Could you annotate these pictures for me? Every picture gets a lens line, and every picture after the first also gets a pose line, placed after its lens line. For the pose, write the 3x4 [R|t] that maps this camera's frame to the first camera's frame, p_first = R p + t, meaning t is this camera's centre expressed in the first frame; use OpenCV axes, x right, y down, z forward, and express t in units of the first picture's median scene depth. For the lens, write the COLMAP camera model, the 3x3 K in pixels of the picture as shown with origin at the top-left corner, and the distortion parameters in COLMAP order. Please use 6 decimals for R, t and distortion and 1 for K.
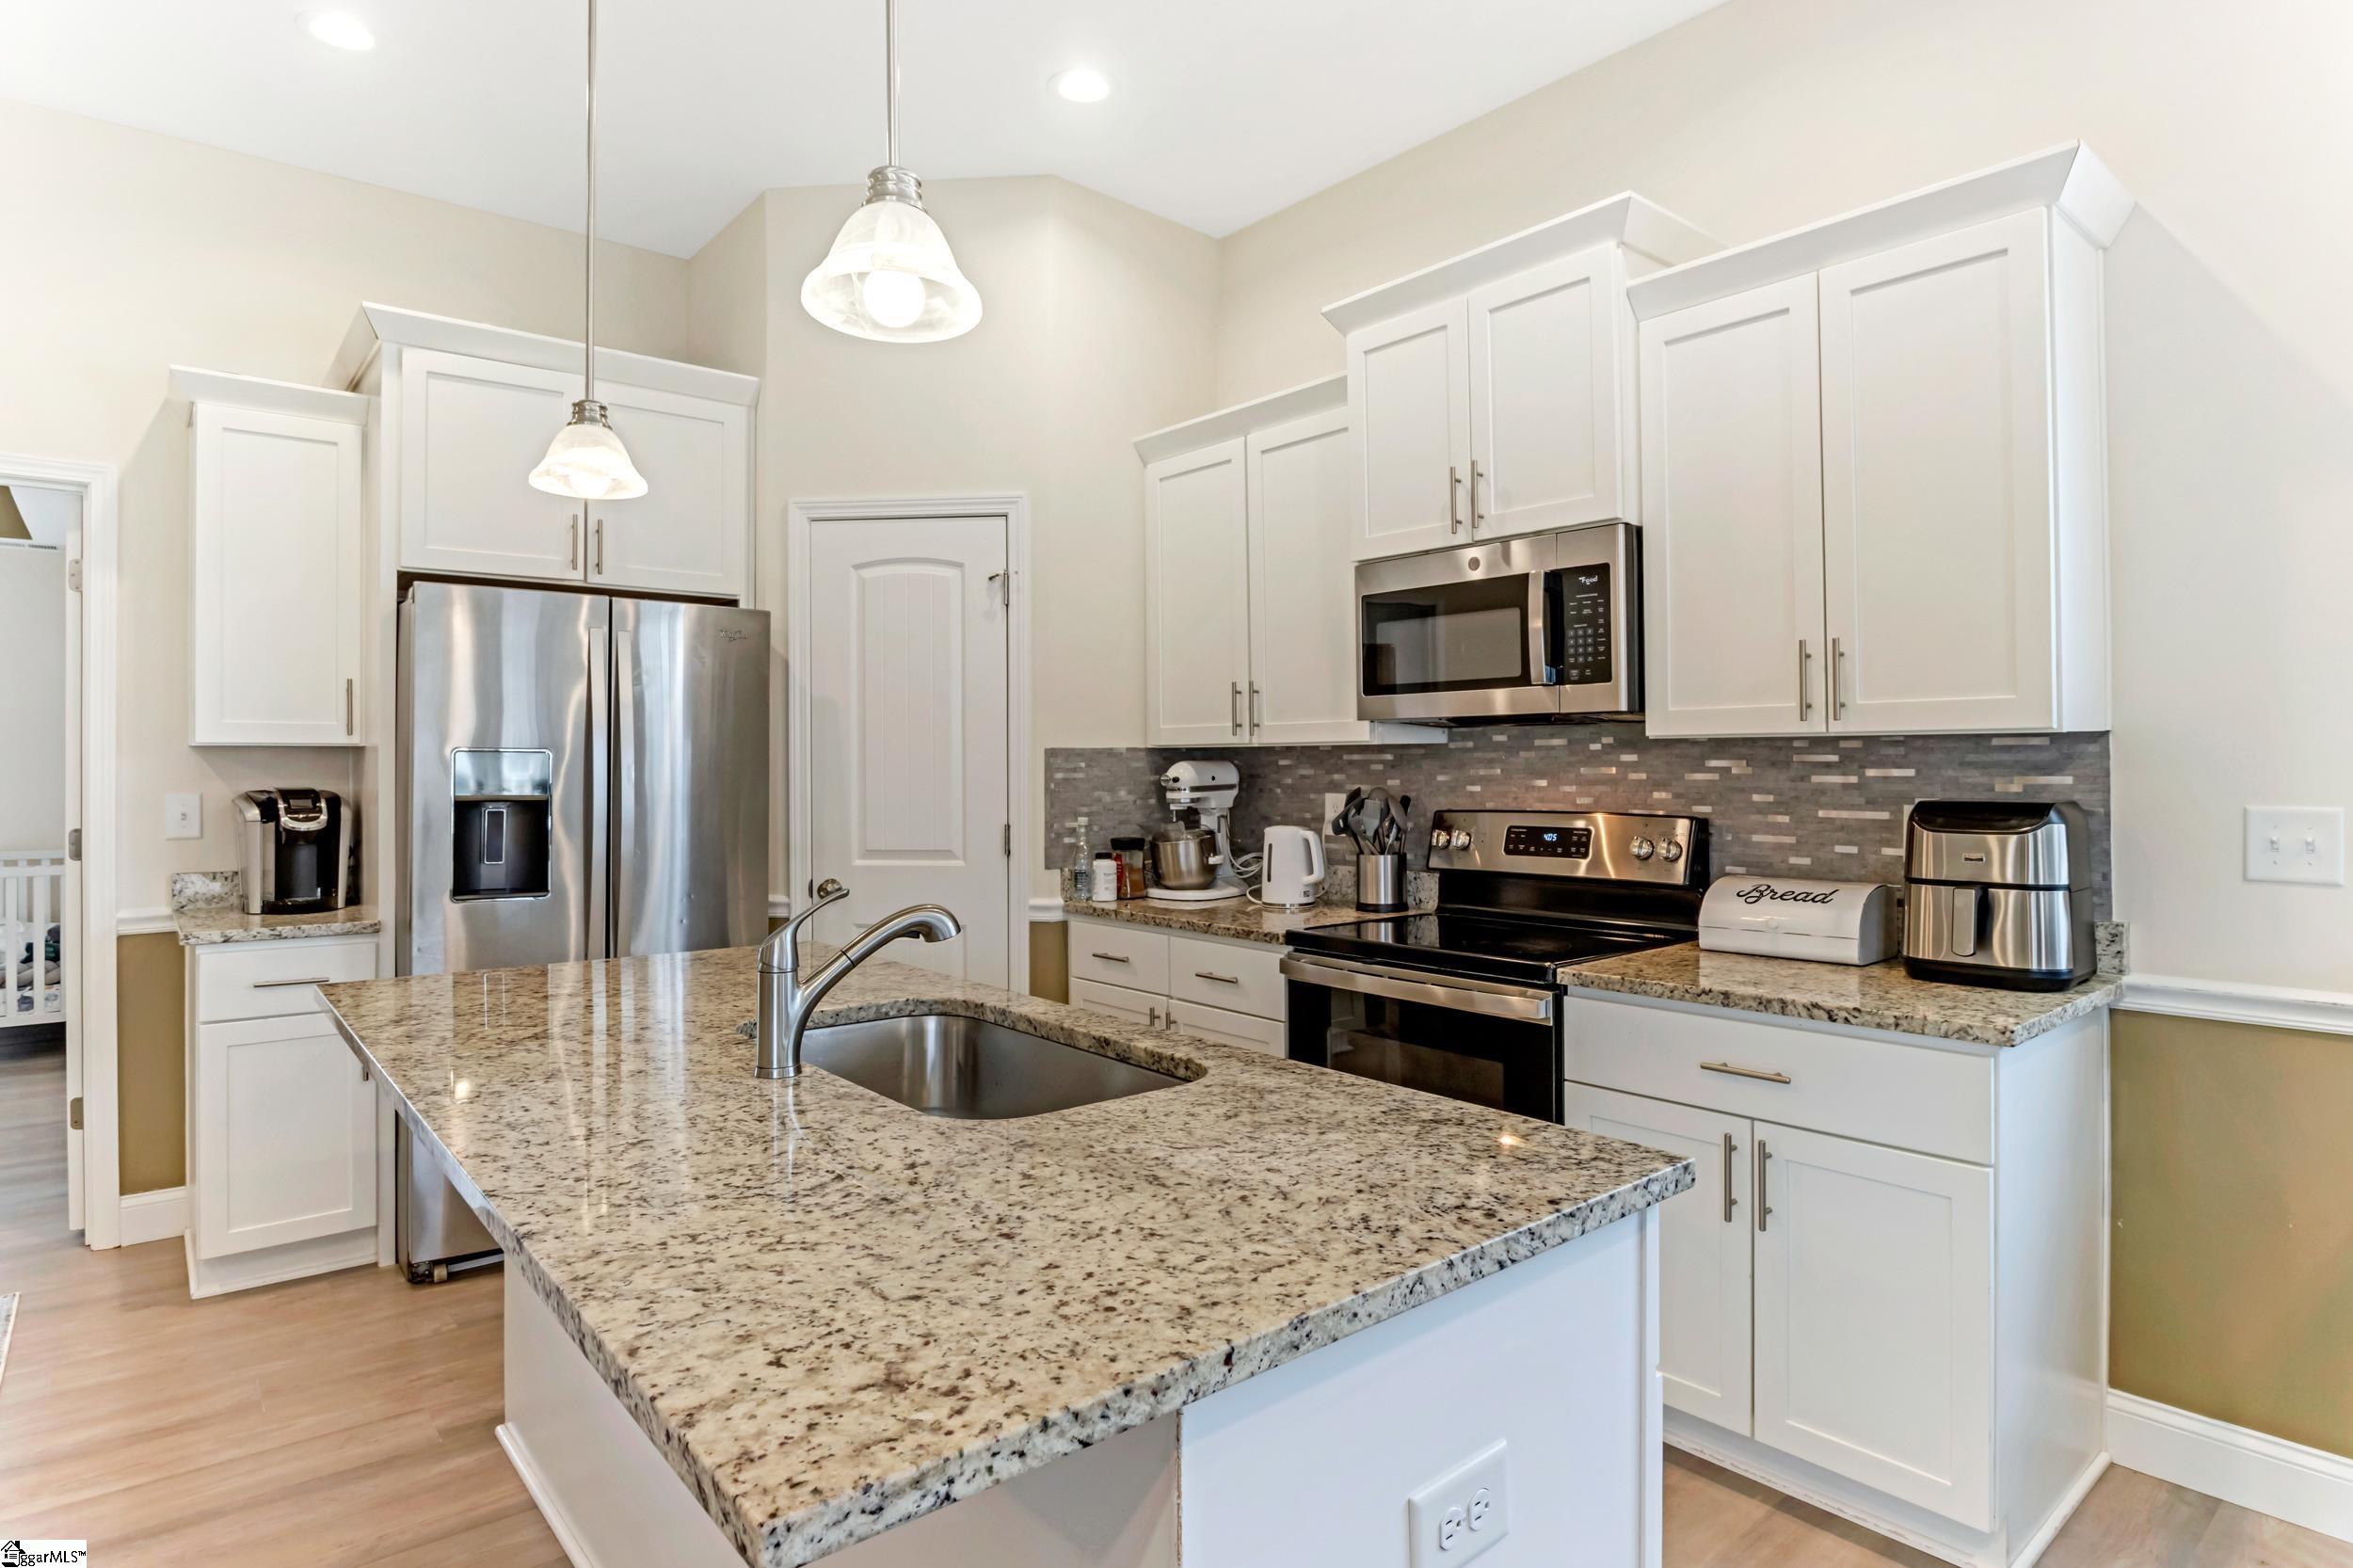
lens RADIAL K [[1268.4, 0, 1188.8], [0, 1268.4, 766.6], [0, 0, 1]] dist [-0.011495, 0.000171]
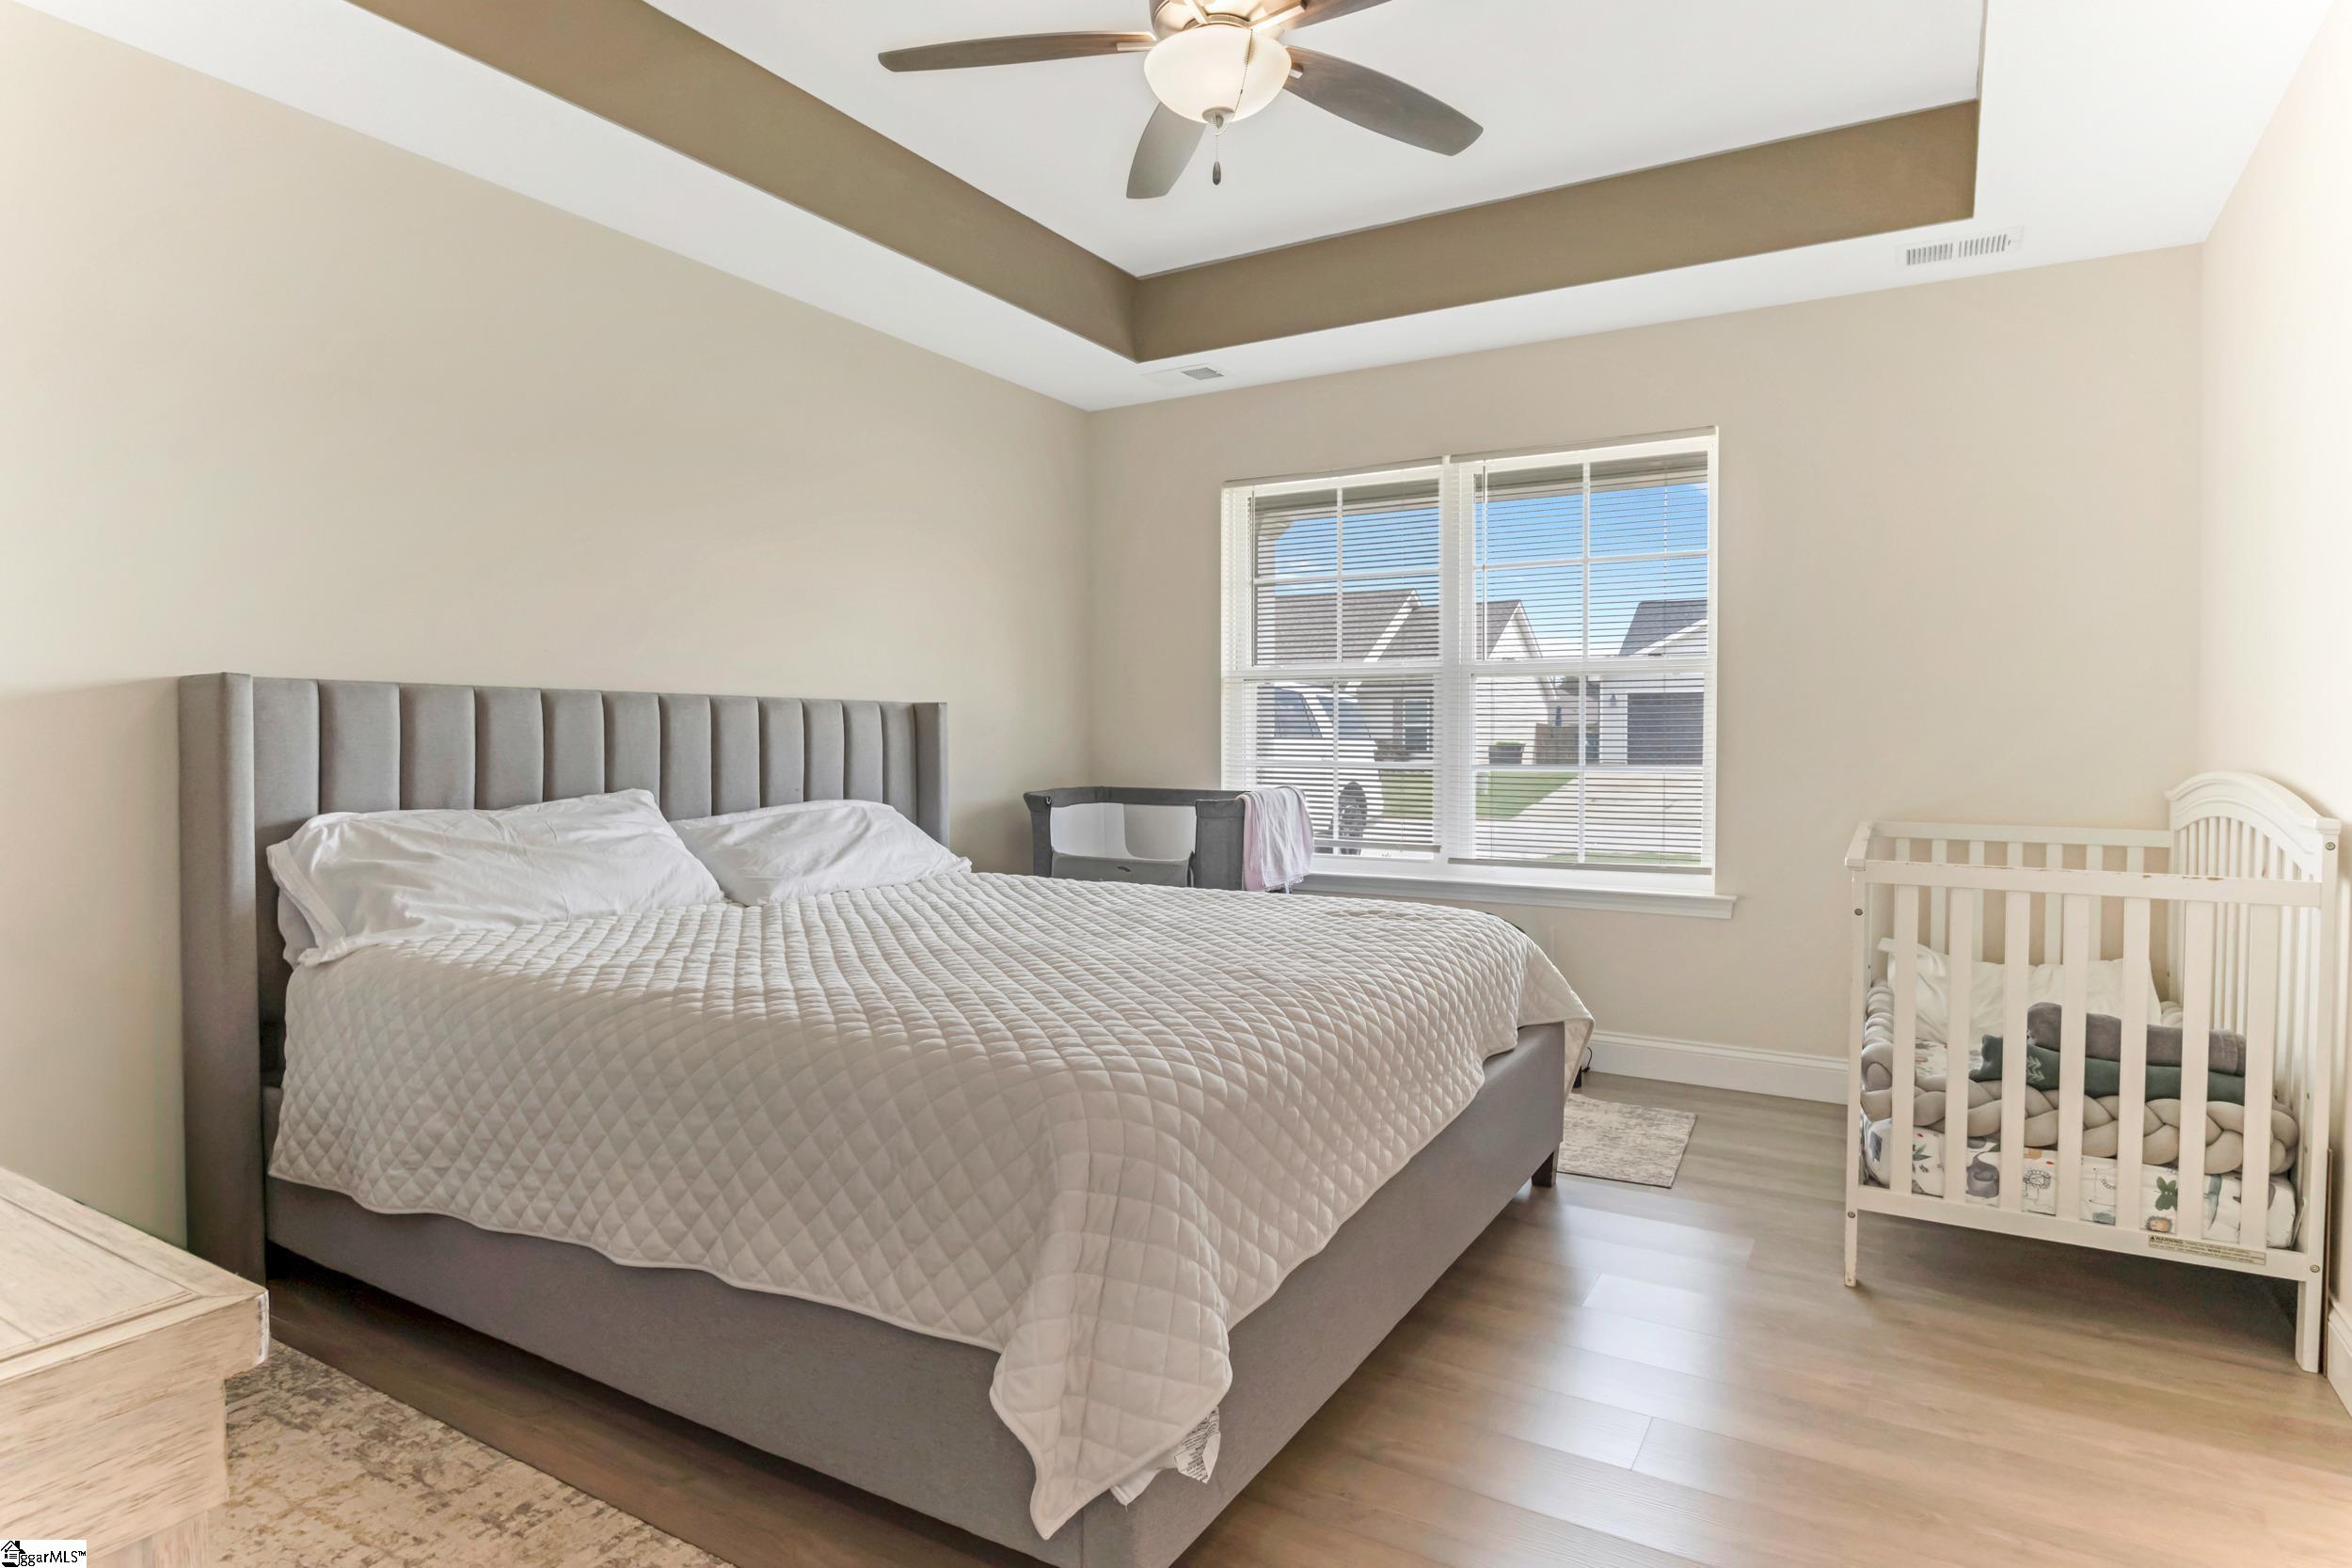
lens RADIAL K [[1267.7, 0, 1178.7], [0, 1267.7, 784.5], [0, 0, 1]] dist [-0.011495, 0.000171]
pose [[0.318796, 0.022123, -0.947565, -2.175276], [-0.005408, 0.999754, 0.021522, 0.166355], [0.947808, -0.001737, 0.318837, 2.153766]]
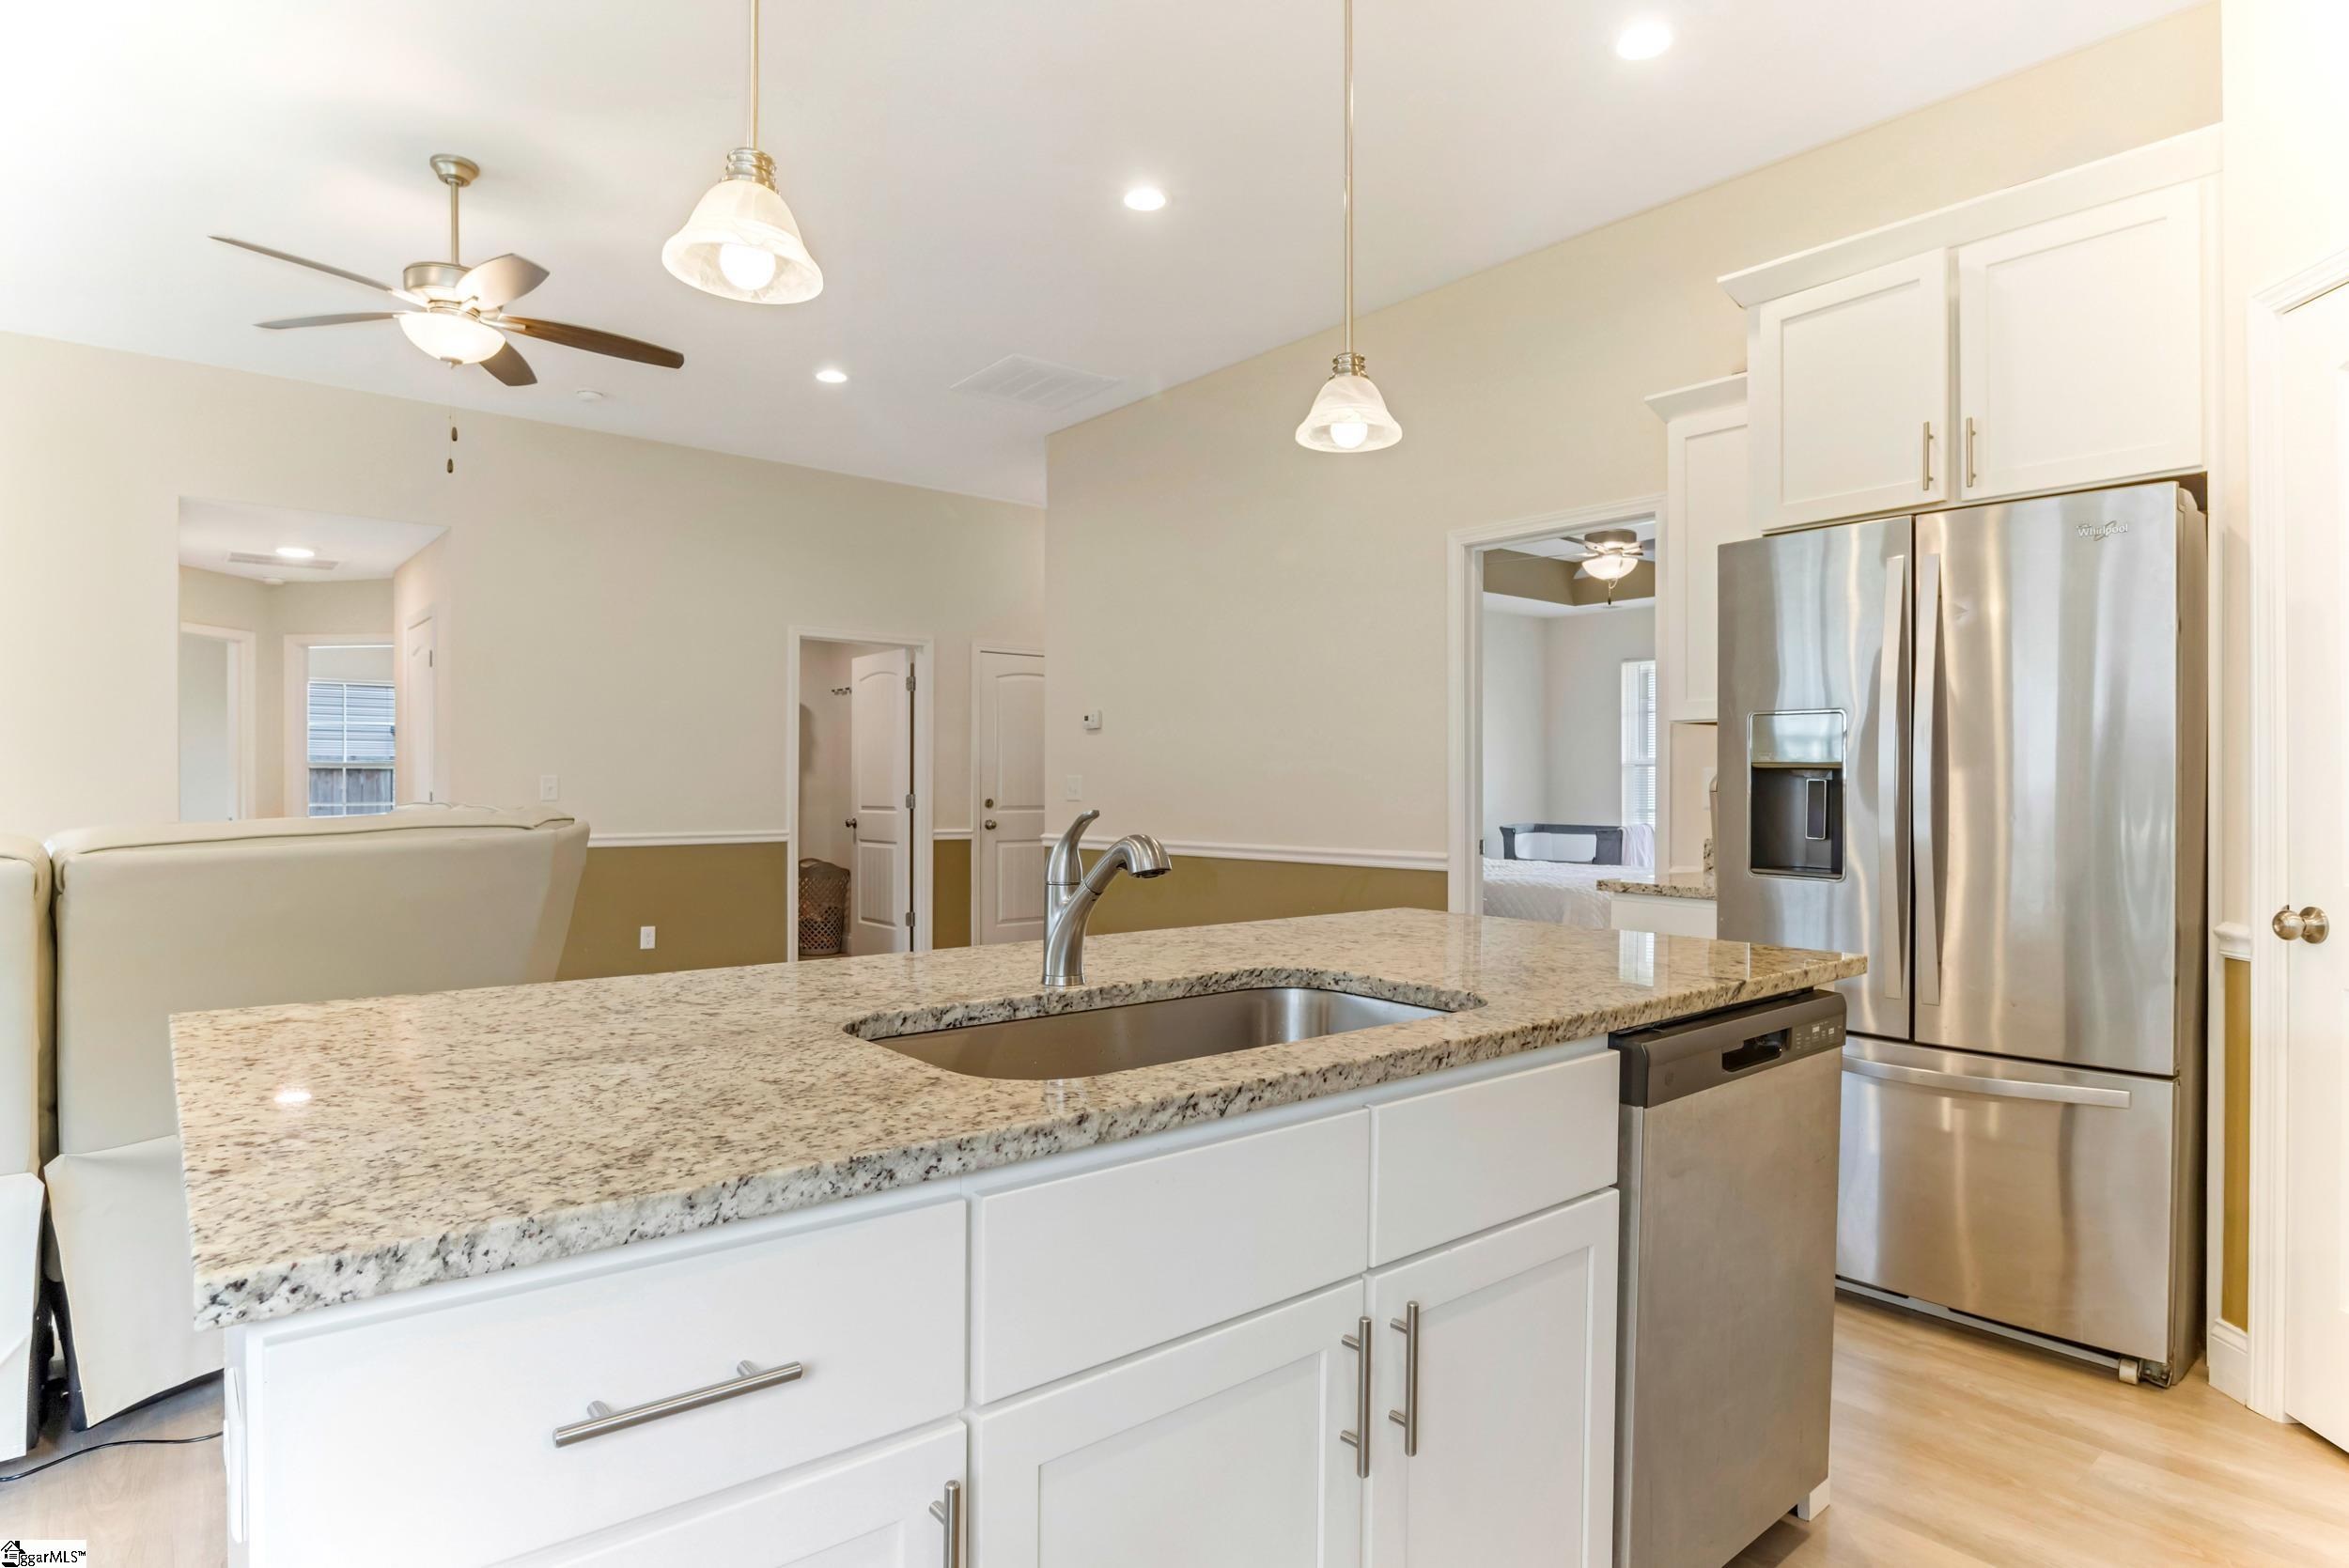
lens RADIAL K [[1266.2, 0, 1178.1], [0, 1266.2, 788.5], [0, 0, 1]] dist [-0.011495, 0.000171]
pose [[-0.036272, -0.001844, -0.999340, 0.882596], [-0.001518, 0.999997, -0.001790, 0.101740], [0.999341, 0.001452, -0.036274, 1.388536]]
